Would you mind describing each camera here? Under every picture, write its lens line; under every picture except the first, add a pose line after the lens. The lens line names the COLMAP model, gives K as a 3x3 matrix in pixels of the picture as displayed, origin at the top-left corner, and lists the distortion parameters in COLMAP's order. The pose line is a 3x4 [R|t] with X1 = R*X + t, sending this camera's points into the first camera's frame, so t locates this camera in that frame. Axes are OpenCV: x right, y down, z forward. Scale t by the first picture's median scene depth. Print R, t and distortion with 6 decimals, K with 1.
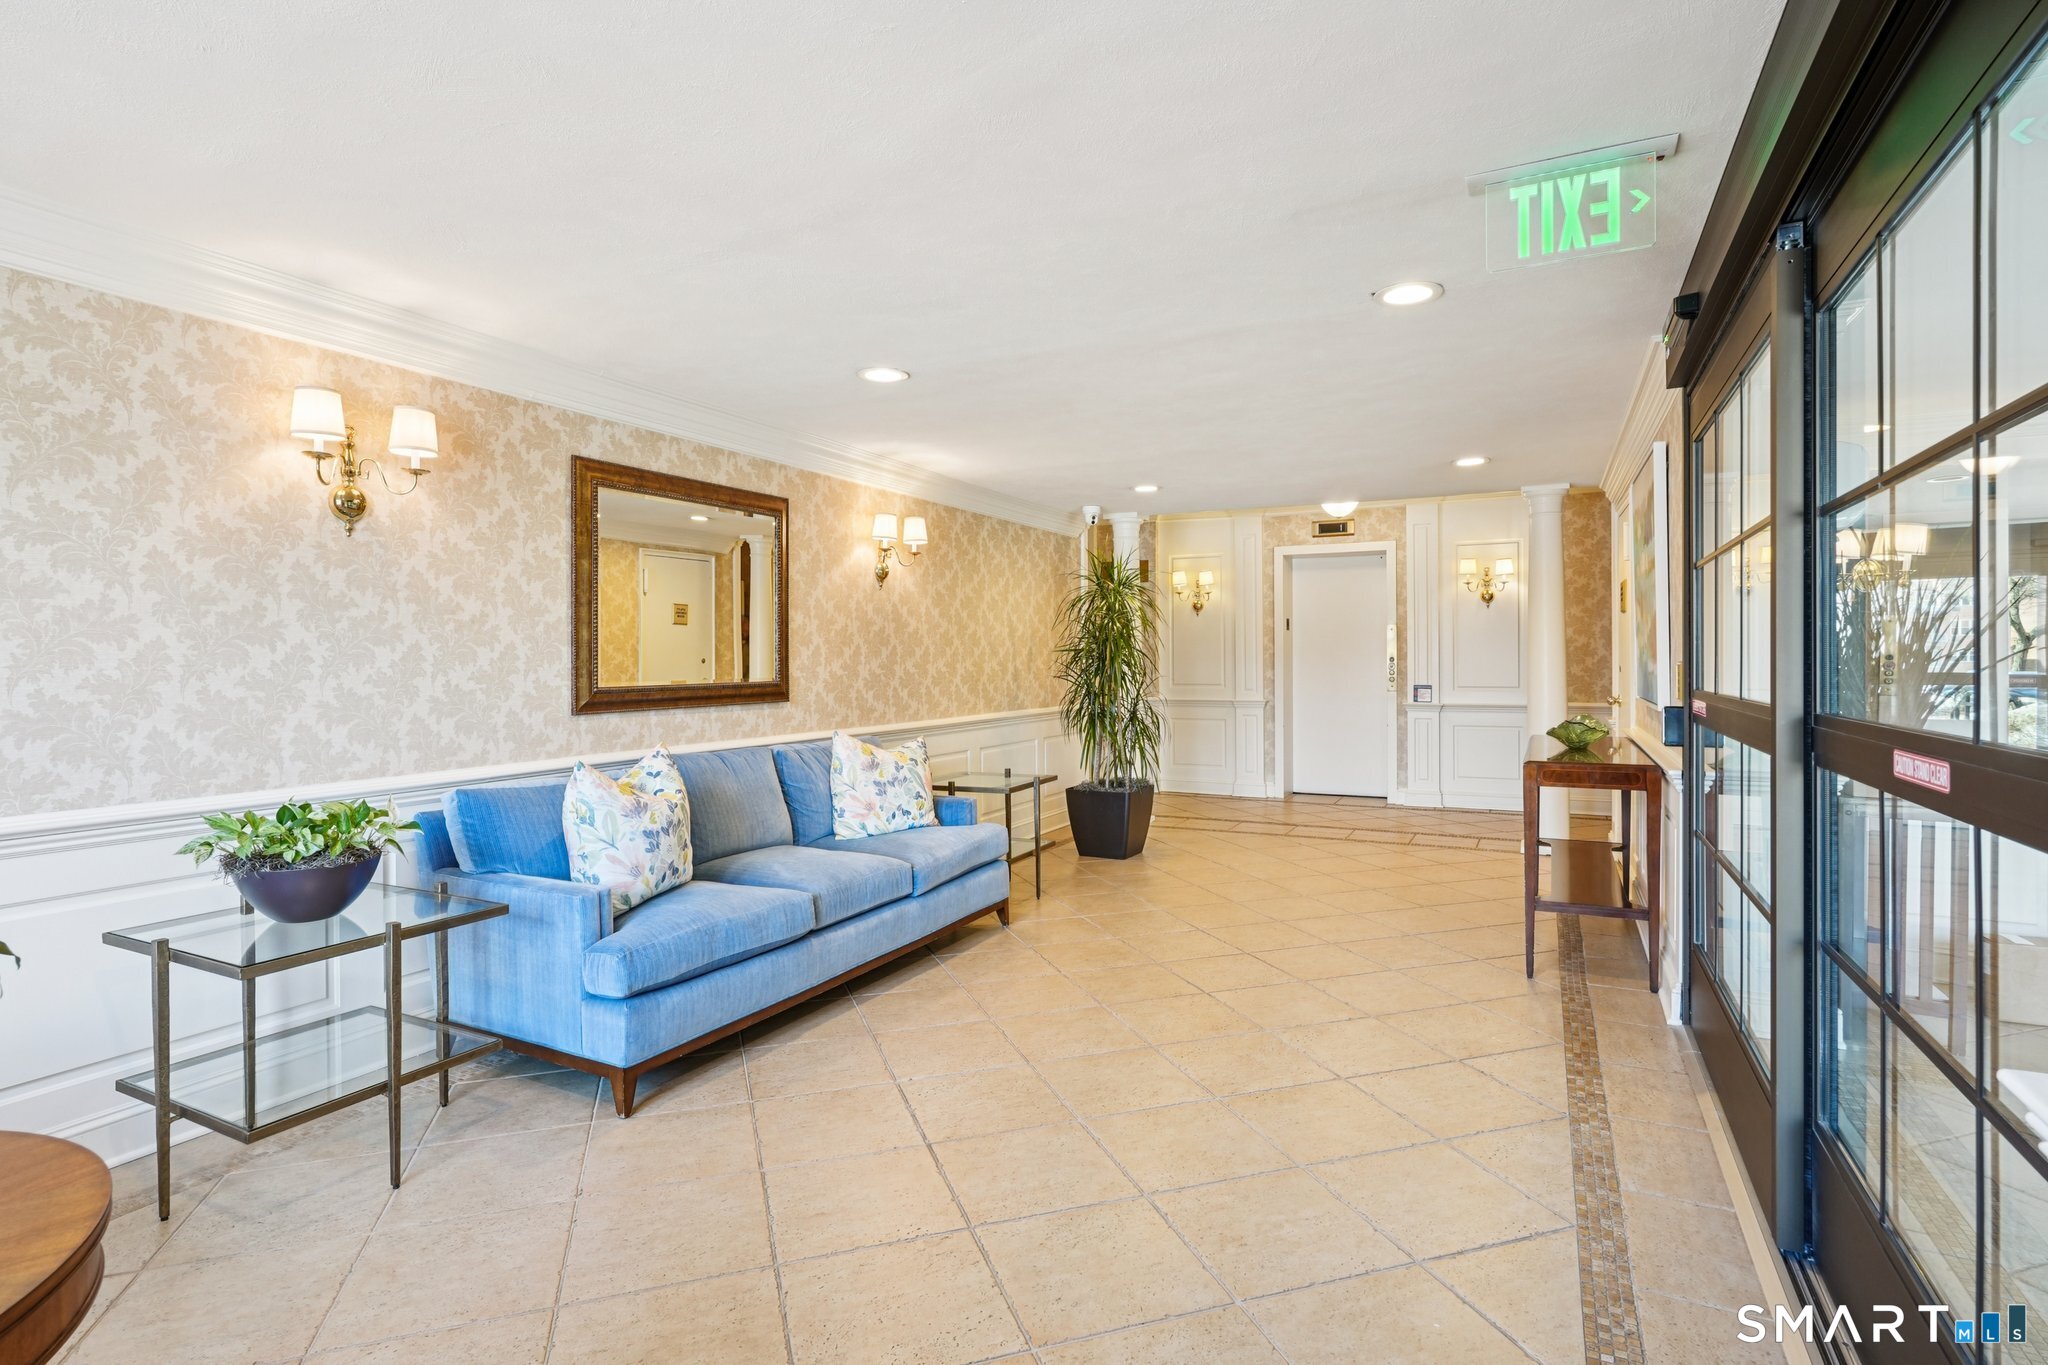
lens RADIAL K [[1033.9, 0, 1019.2], [0, 1033.9, 672.1], [0, 0, 1]] dist [-0.005494, 0.001048]
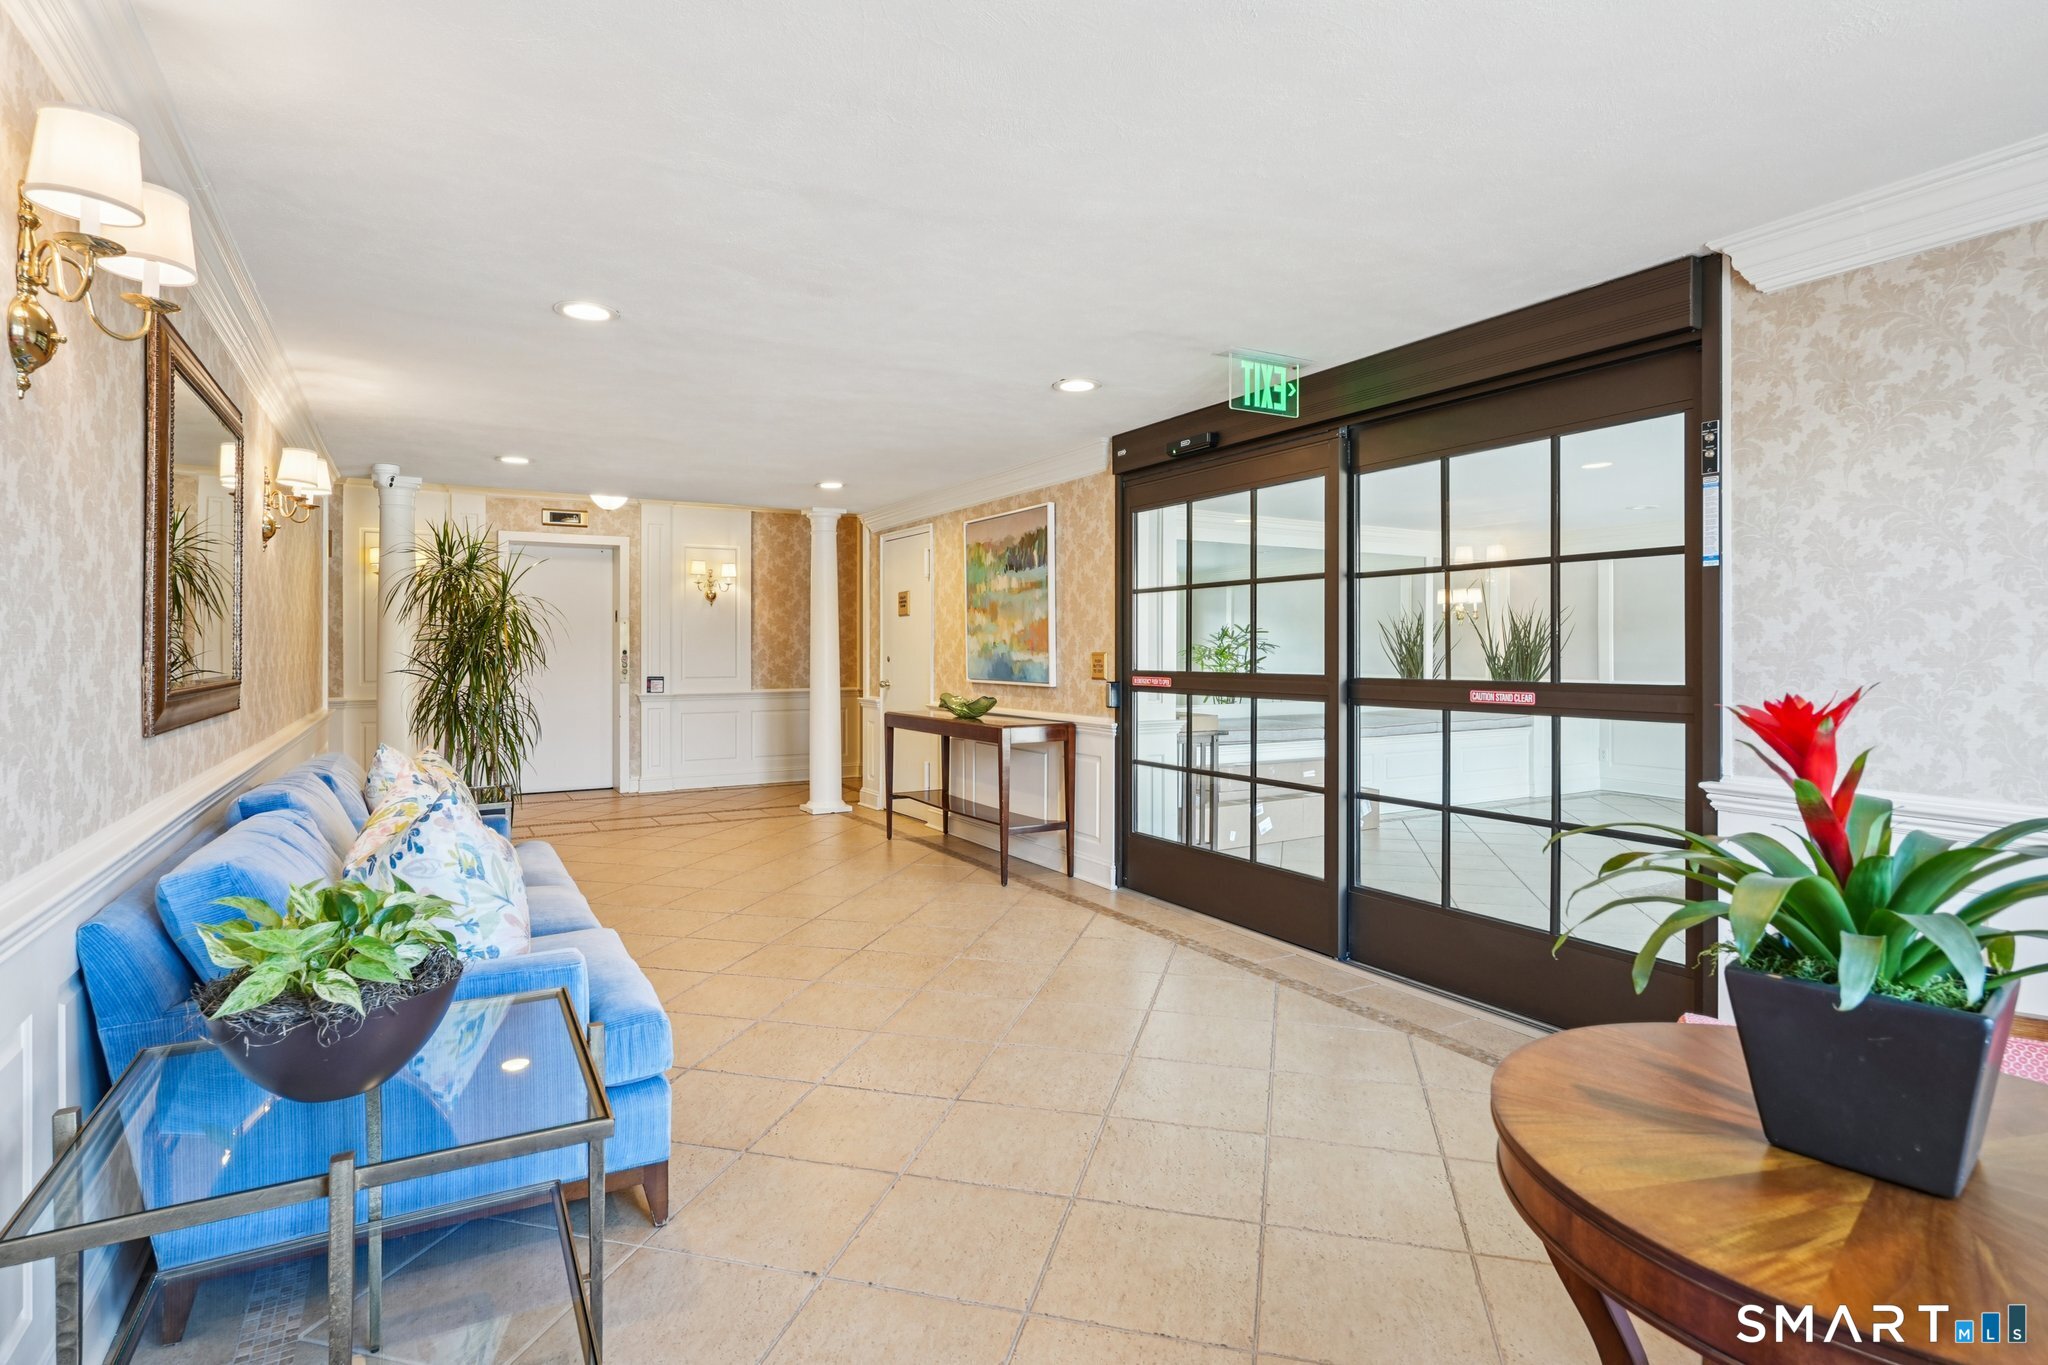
lens RADIAL K [[1033.9, 0, 1021.8], [0, 1033.9, 664.7], [0, 0, 1]] dist [-0.005494, 0.001048]
pose [[0.546098, -0.006288, 0.837698, -0.694501], [0.007994, 0.999965, 0.002295, 0.002764], [-0.837683, 0.005443, 0.546129, 0.260765]]
